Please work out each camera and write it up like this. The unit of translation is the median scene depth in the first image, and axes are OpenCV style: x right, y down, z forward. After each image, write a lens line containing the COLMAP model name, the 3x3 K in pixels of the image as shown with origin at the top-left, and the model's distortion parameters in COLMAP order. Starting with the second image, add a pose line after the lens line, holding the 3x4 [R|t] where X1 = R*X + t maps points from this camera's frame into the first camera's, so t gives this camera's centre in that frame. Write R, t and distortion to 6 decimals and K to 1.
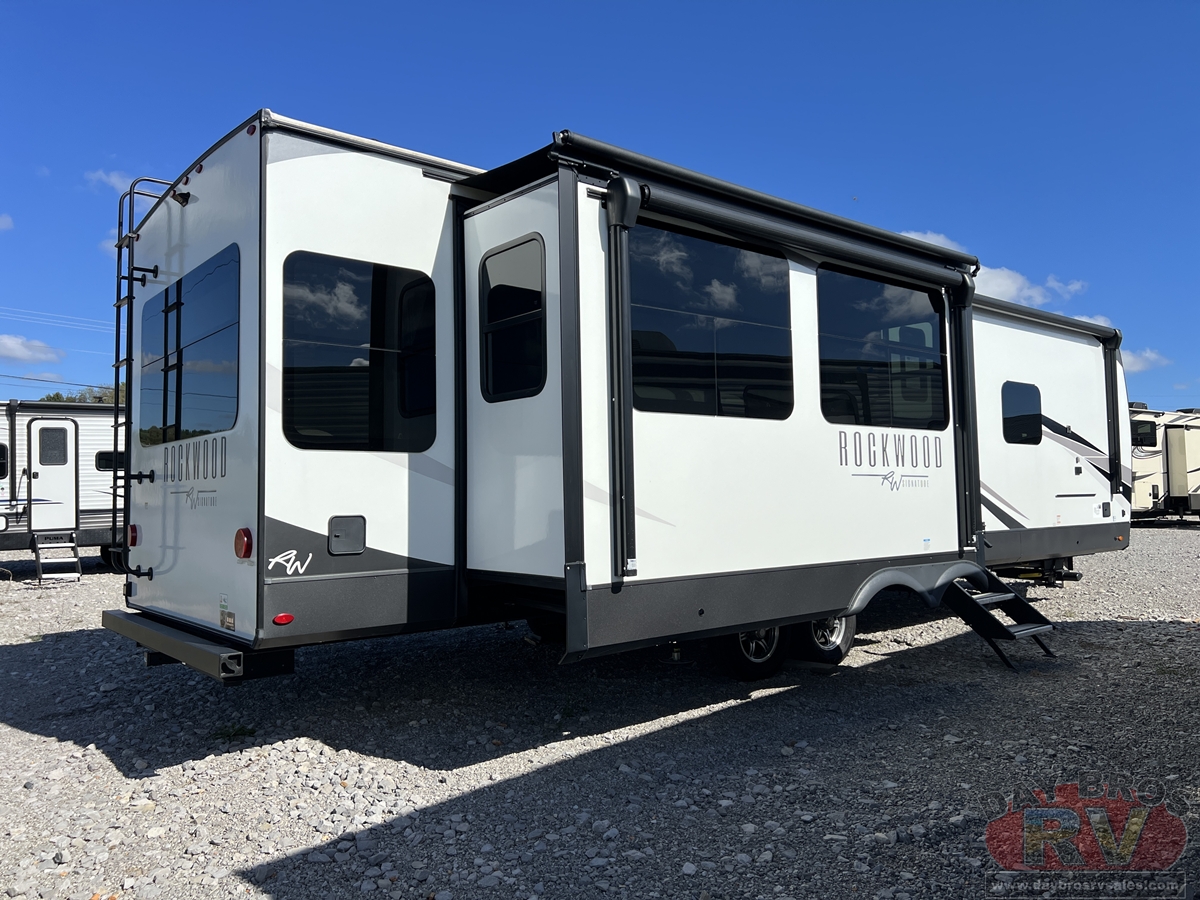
lens RADIAL K [[896.5, 0, 602.3], [0, 896.5, 452.0], [0, 0, 1]] dist [0.072843, -0.092836]
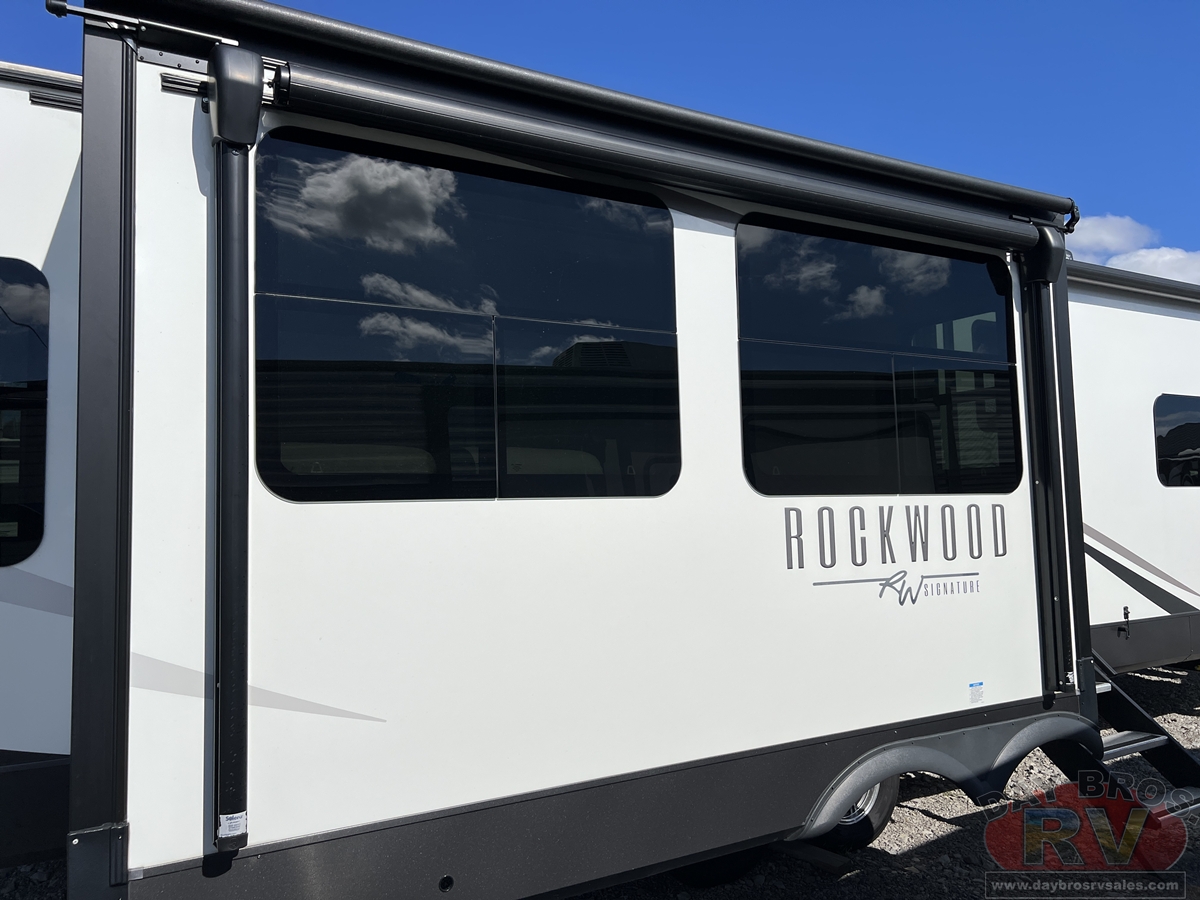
lens RADIAL K [[896.5, 0, 602.3], [0, 896.5, 452.0], [0, 0, 1]] dist [0.072843, -0.092836]
pose [[0.984658, -0.015771, -0.173784, 0.241687], [0.014042, 0.999839, -0.011173, -0.052477], [0.173932, 0.008562, 0.984720, 0.410028]]
